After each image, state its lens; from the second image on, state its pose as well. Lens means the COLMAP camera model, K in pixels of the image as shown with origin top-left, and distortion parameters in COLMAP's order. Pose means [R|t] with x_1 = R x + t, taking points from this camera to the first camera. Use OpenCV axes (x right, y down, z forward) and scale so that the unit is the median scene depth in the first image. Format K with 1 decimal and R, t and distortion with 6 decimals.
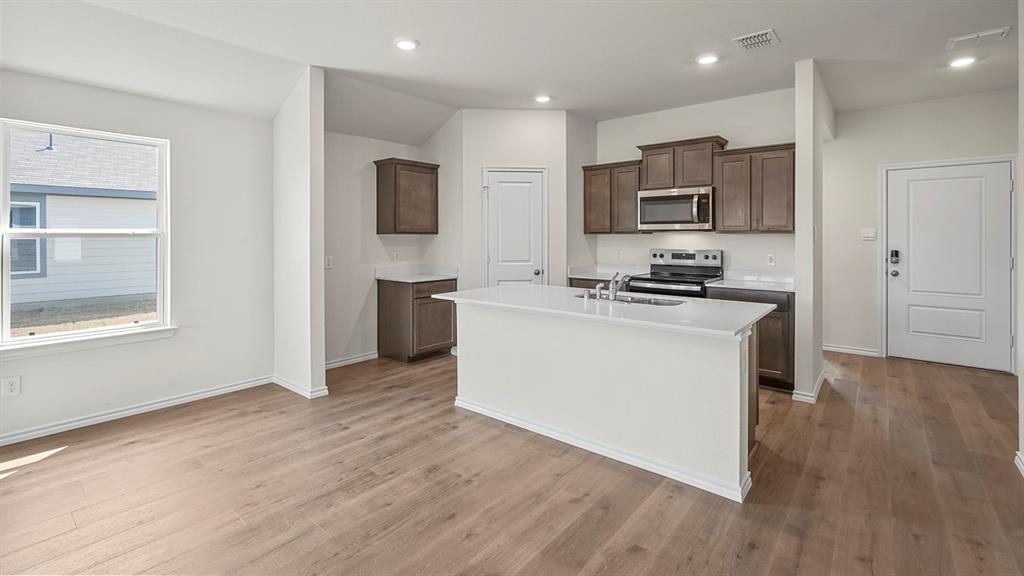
lens RADIAL K [[453.2, 0, 511.8], [0, 453.2, 240.9], [0, 0, 1]] dist [-0.000076, 0.000662]
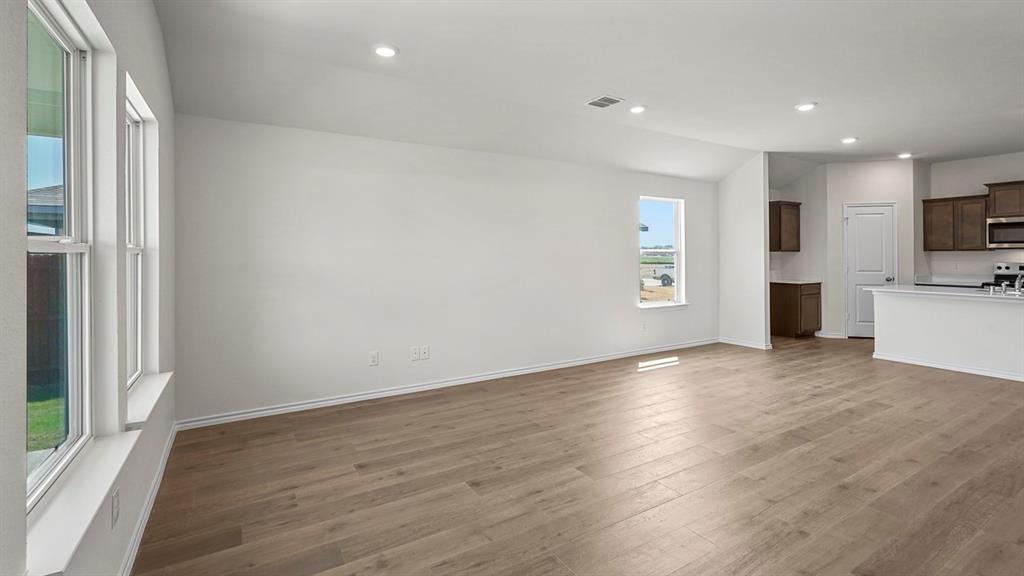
lens RADIAL K [[462.2, 0, 516.7], [0, 462.2, 251.2], [0, 0, 1]] dist [0.000362, 0.000473]
pose [[0.948767, -0.003544, -0.315958, -0.594251], [-0.002014, 0.999849, -0.017263, 0.011724], [0.315971, 0.017015, 0.948616, -0.707070]]
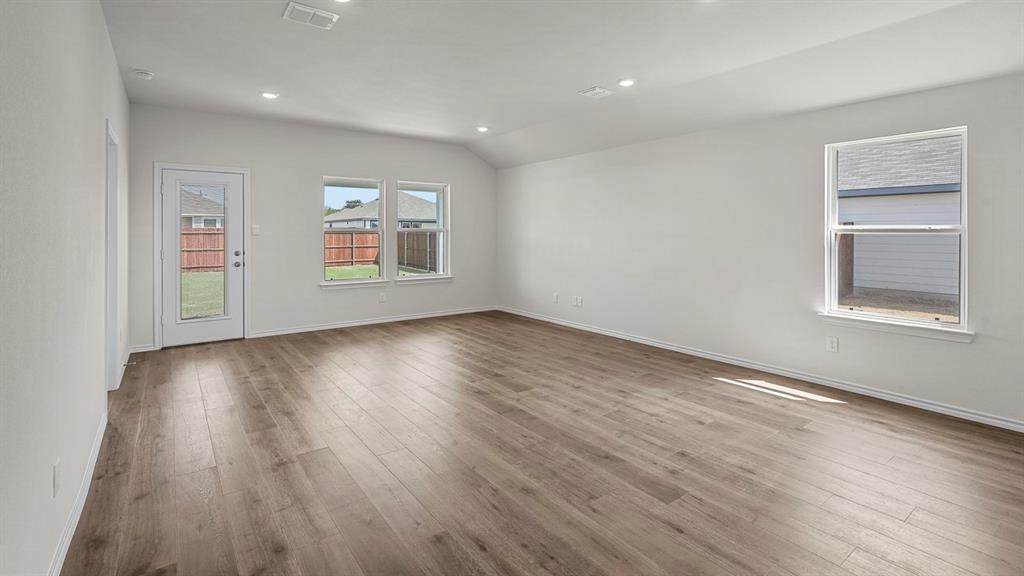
lens RADIAL K [[464.5, 0, 510.6], [0, 464.5, 232.9], [0, 0, 1]] dist [-0.009763, 0.000063]
pose [[-0.235639, 0.000747, -0.971840, 0.265919], [-0.011775, 0.999924, 0.003624, -0.000629], [0.971769, 0.012297, -0.235612, 0.238528]]
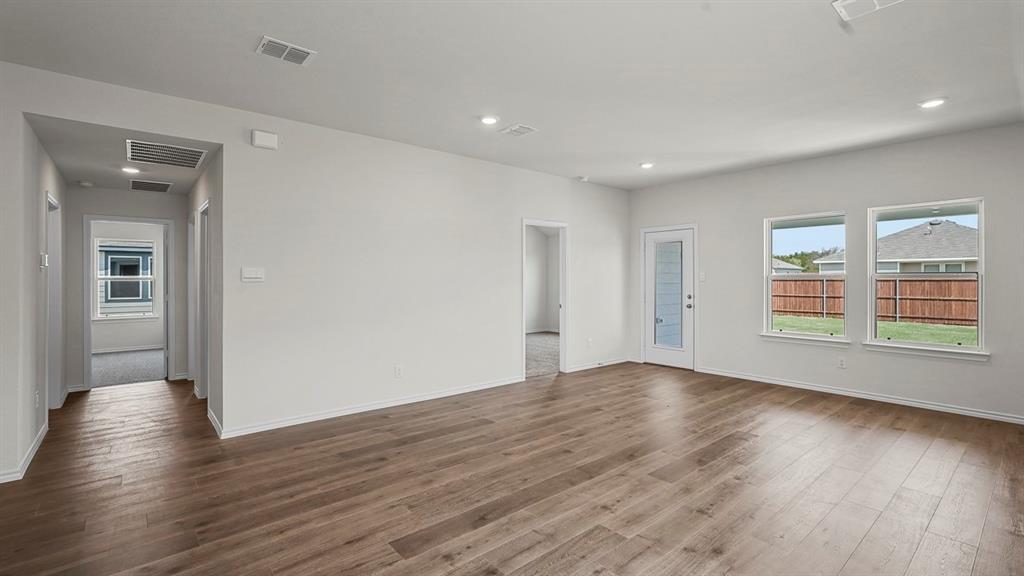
lens RADIAL K [[456.4, 0, 507.0], [0, 456.4, 280.7], [0, 0, 1]] dist [-0.024473, 0.013186]
pose [[-0.983217, 0.001321, 0.182435, -0.424998], [0.003831, 0.999903, 0.013407, -0.004416], [-0.182399, 0.013881, -0.983127, 0.717026]]
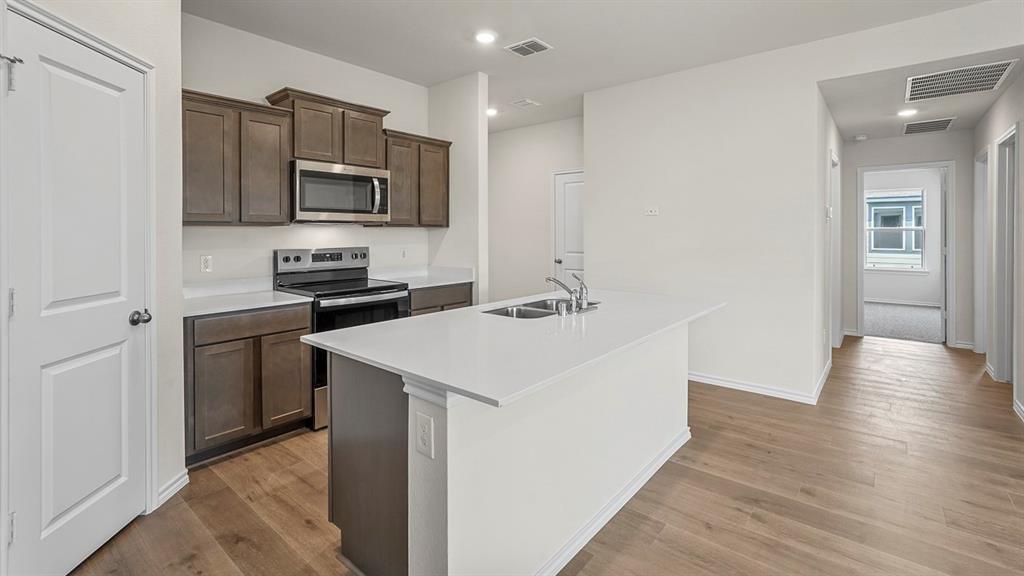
lens RADIAL K [[452.6, 0, 511.3], [0, 452.6, 234.9], [0, 0, 1]] dist [-0.002553, 0.000861]
pose [[0.006541, -0.006397, 0.999958, -0.359988], [0.013254, 0.999892, 0.006310, -0.002850], [-0.999891, 0.013212, 0.006625, 0.697626]]
